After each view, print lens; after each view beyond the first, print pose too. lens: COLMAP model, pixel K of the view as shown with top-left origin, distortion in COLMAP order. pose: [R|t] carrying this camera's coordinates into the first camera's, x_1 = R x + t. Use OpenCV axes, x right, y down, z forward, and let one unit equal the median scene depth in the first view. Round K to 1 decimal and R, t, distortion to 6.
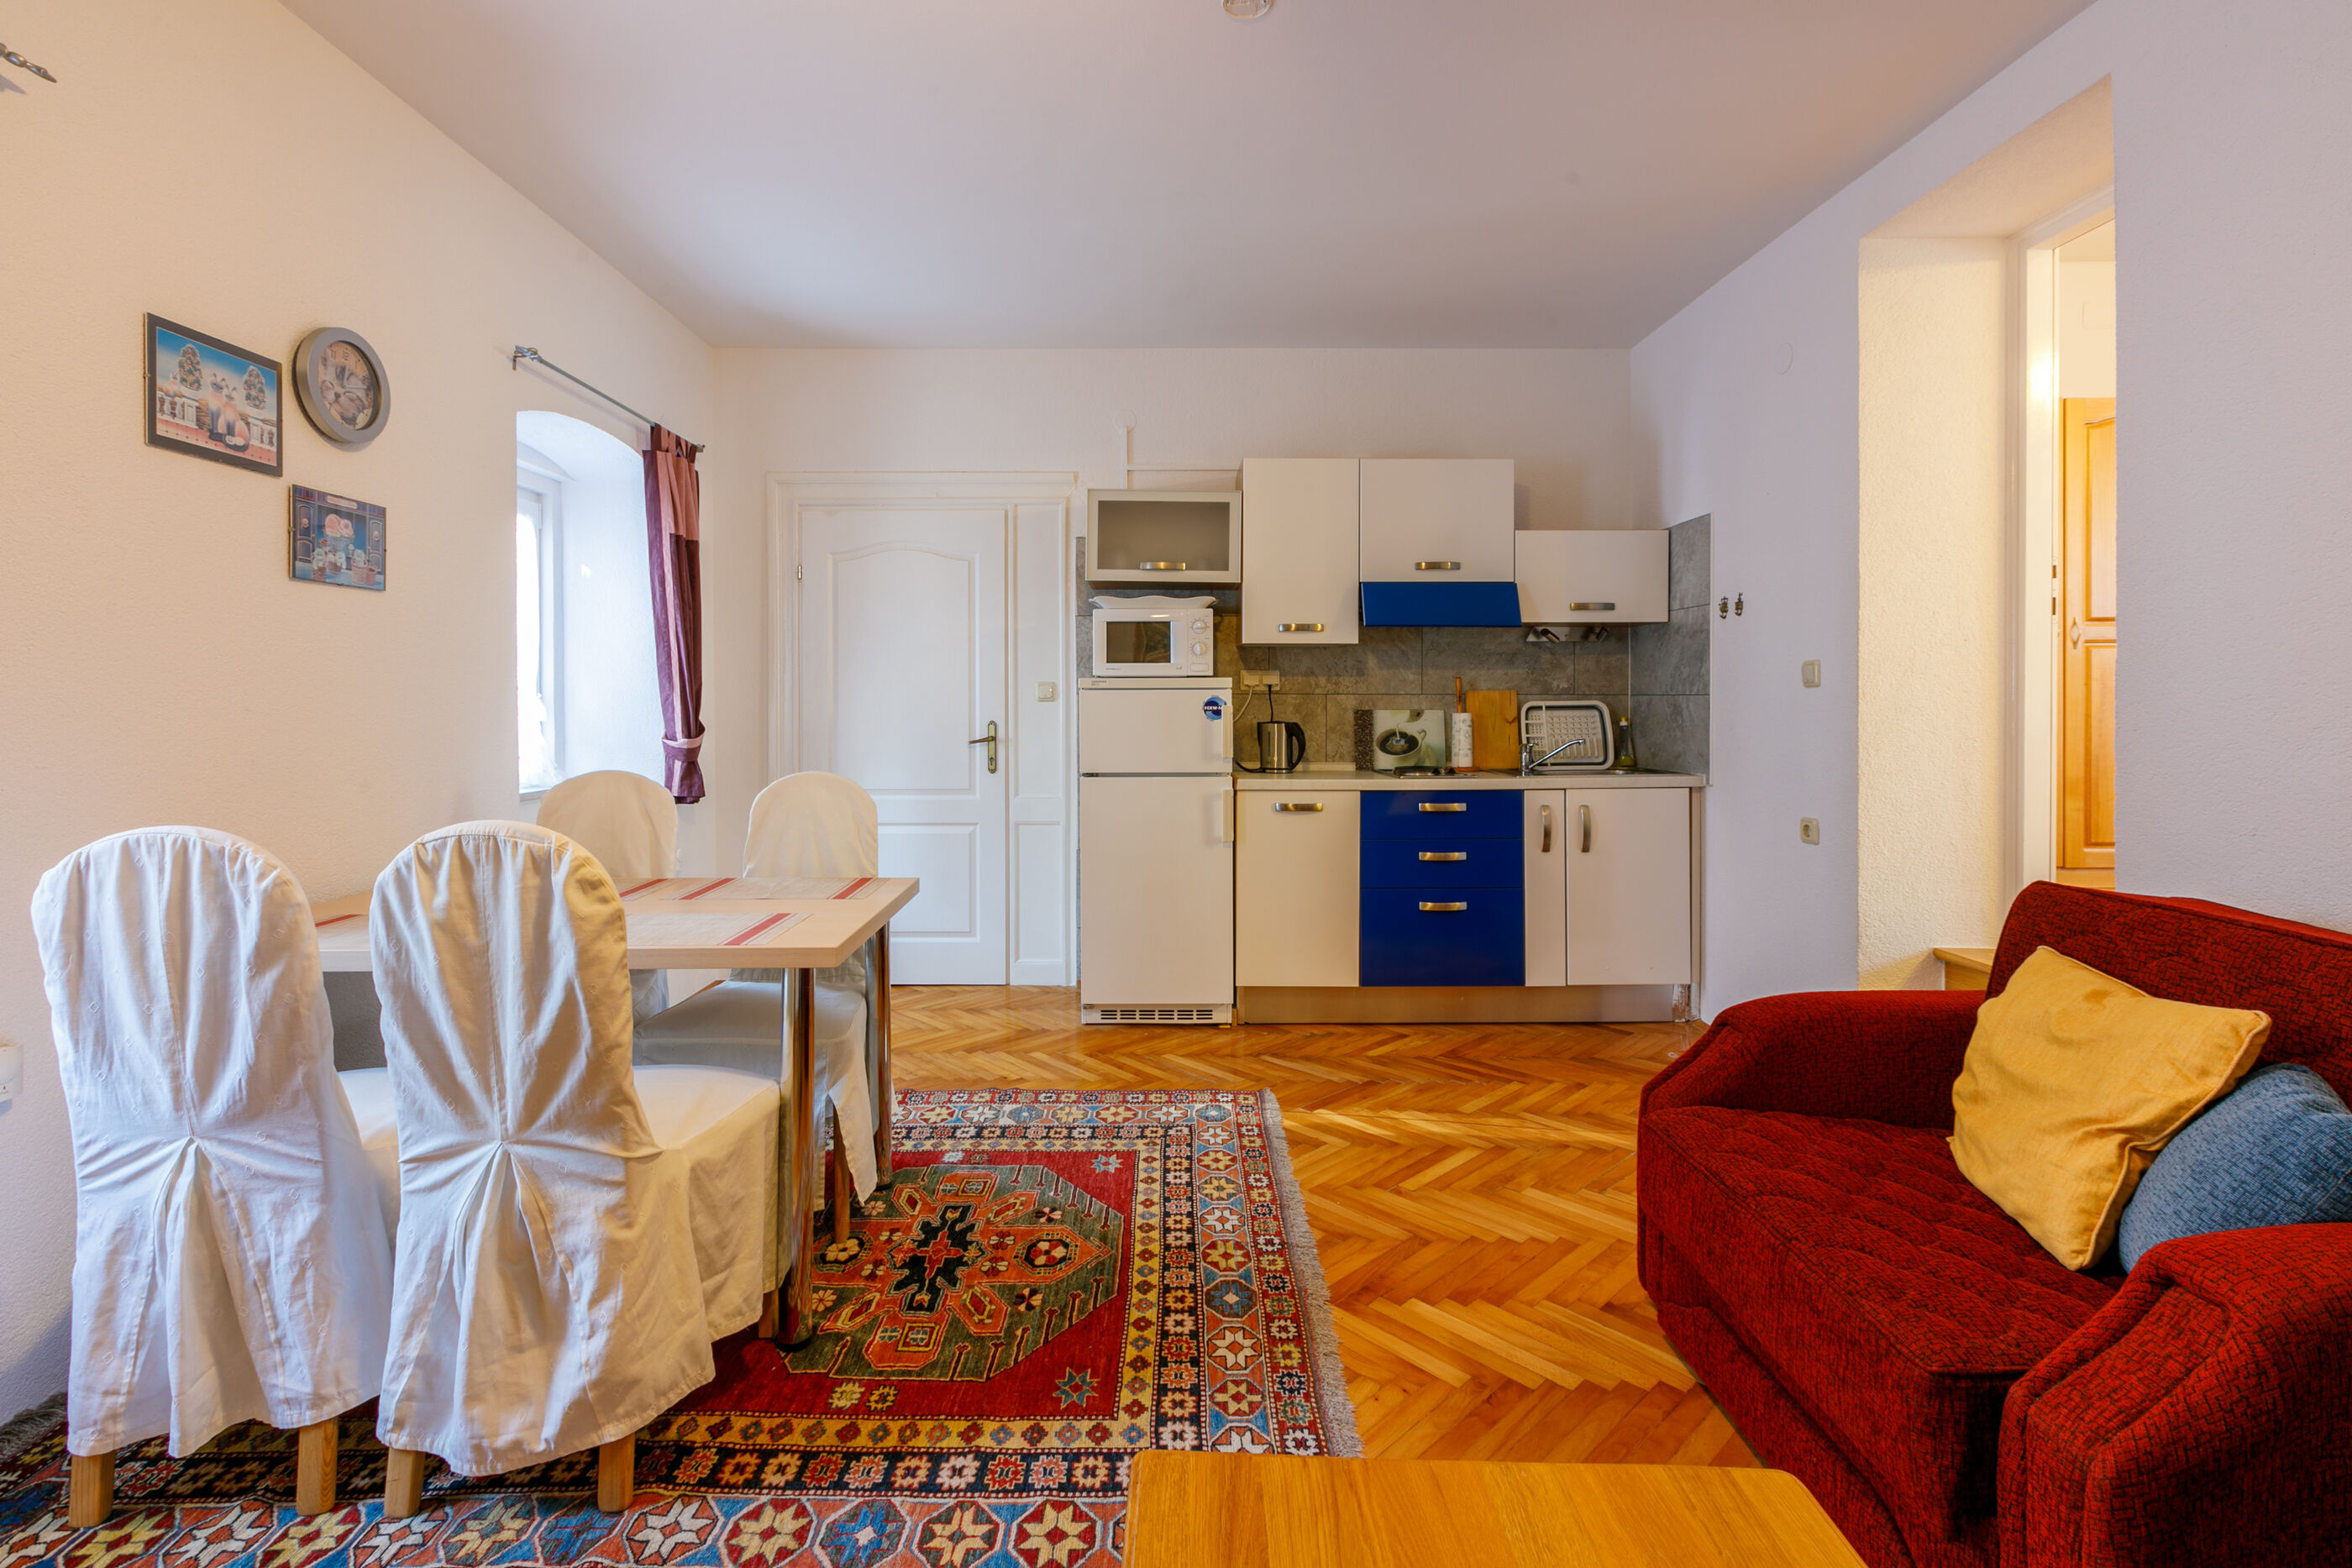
lens RADIAL K [[1066.9, 0, 1159.3], [0, 1066.9, 704.0], [0, 0, 1]] dist [0.001450, 0.000332]
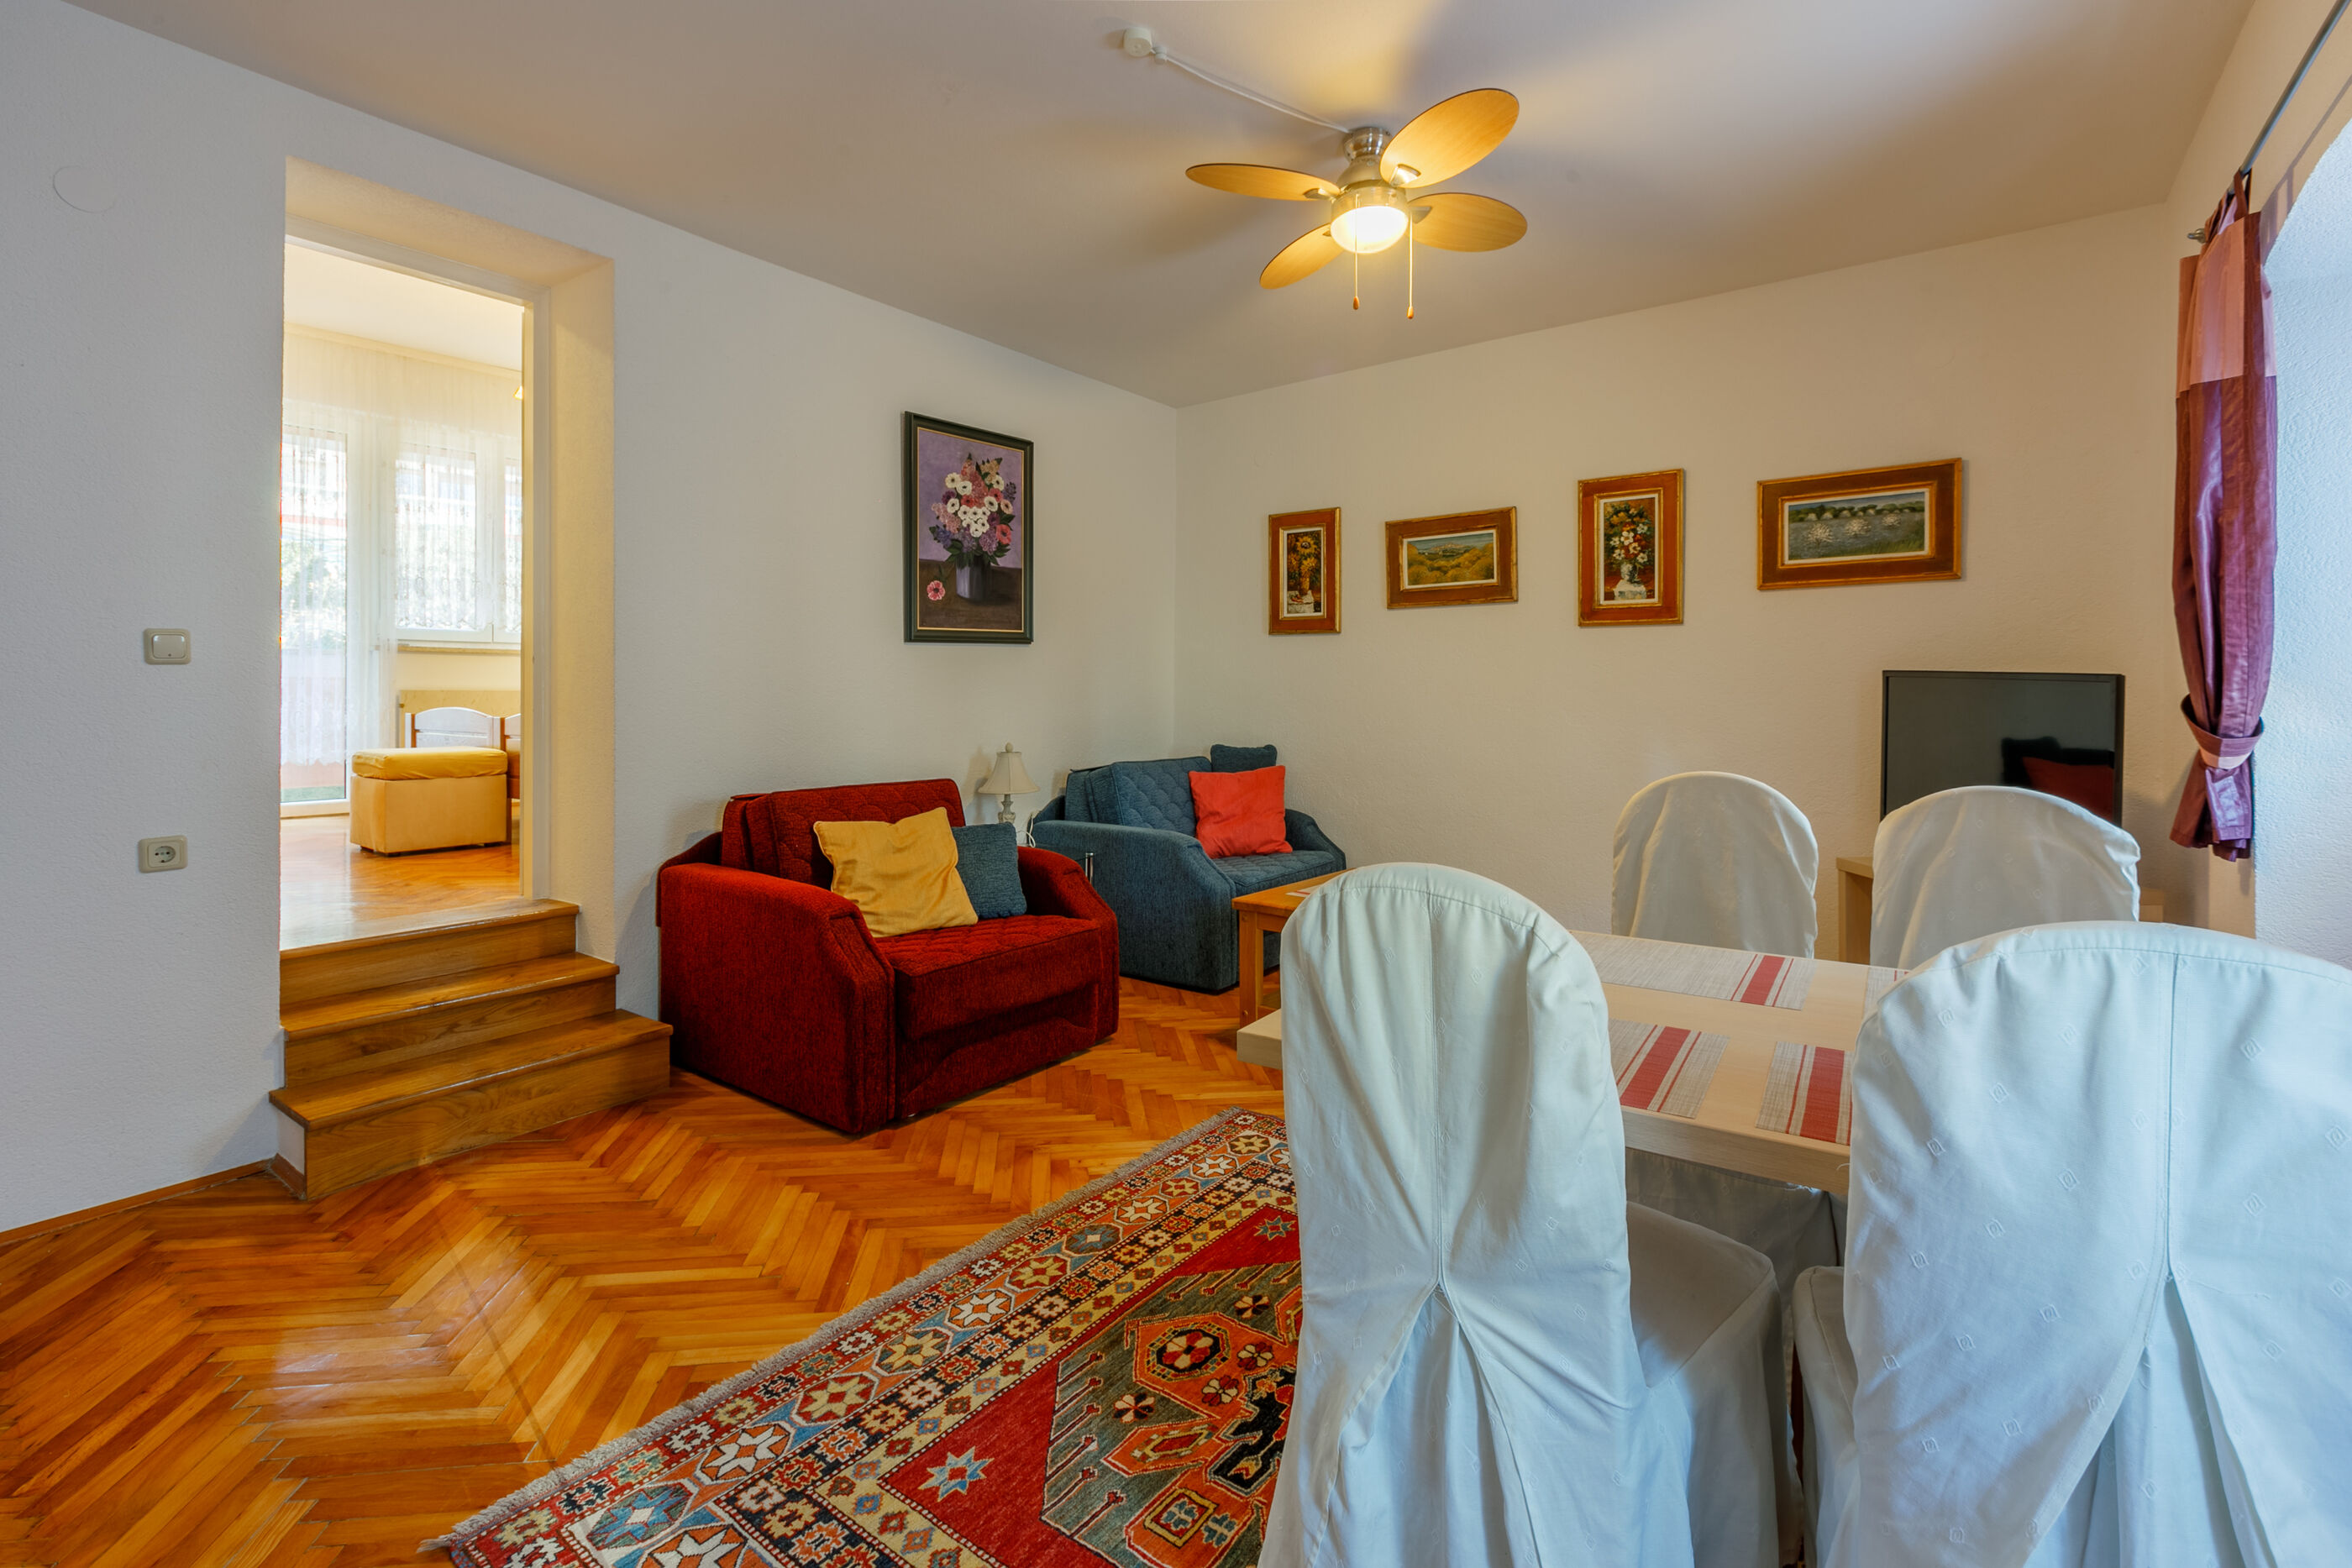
lens RADIAL K [[1069.2, 0, 1152.0], [0, 1069.2, 692.3], [0, 0, 1]] dist [0.000994, 0.000936]
pose [[-0.792350, -0.000921, 0.610066, -0.490656], [-0.000324, 0.999999, 0.001090, 0.001895], [-0.610067, 0.000666, -0.792350, 1.395946]]
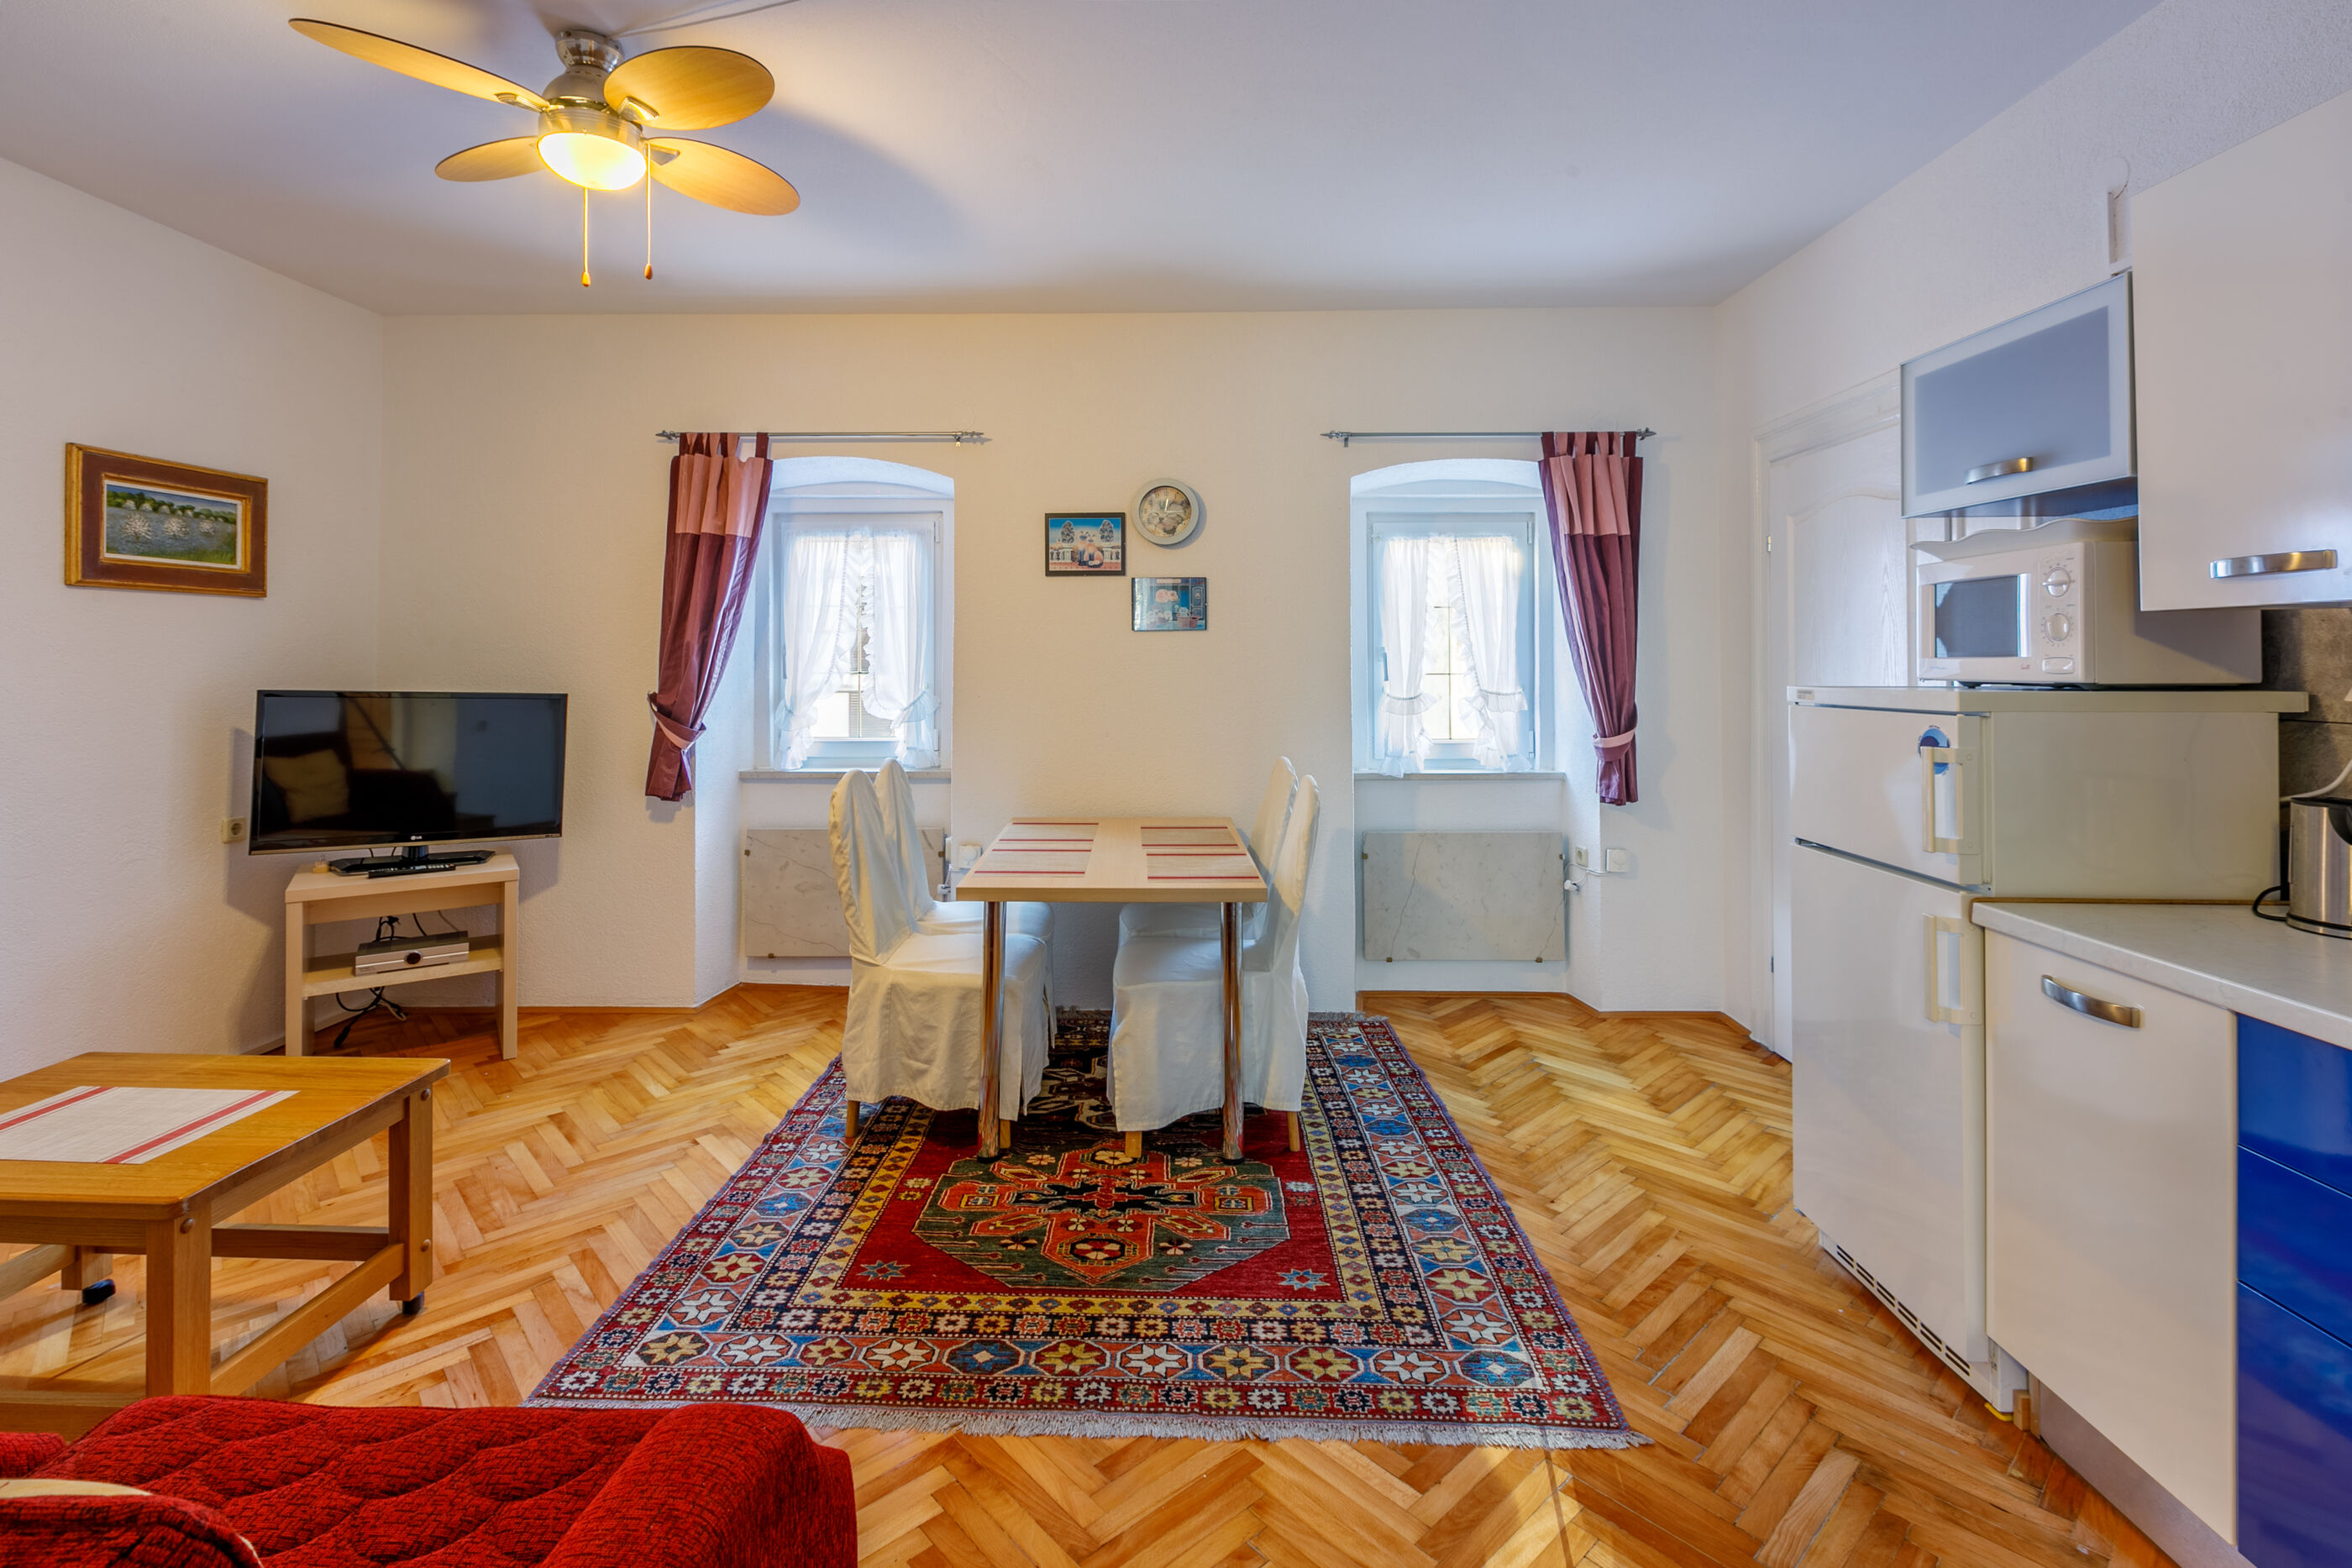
lens RADIAL K [[1065.3, 0, 1178.7], [0, 1065.3, 657.4], [0, 0, 1]] dist [-0.002011, 0.000000]
pose [[-0.013662, -0.005459, -0.999892, 0.788936], [0.000900, 0.999985, -0.005472, -0.053287], [0.999906, -0.000974, -0.013657, 0.912010]]
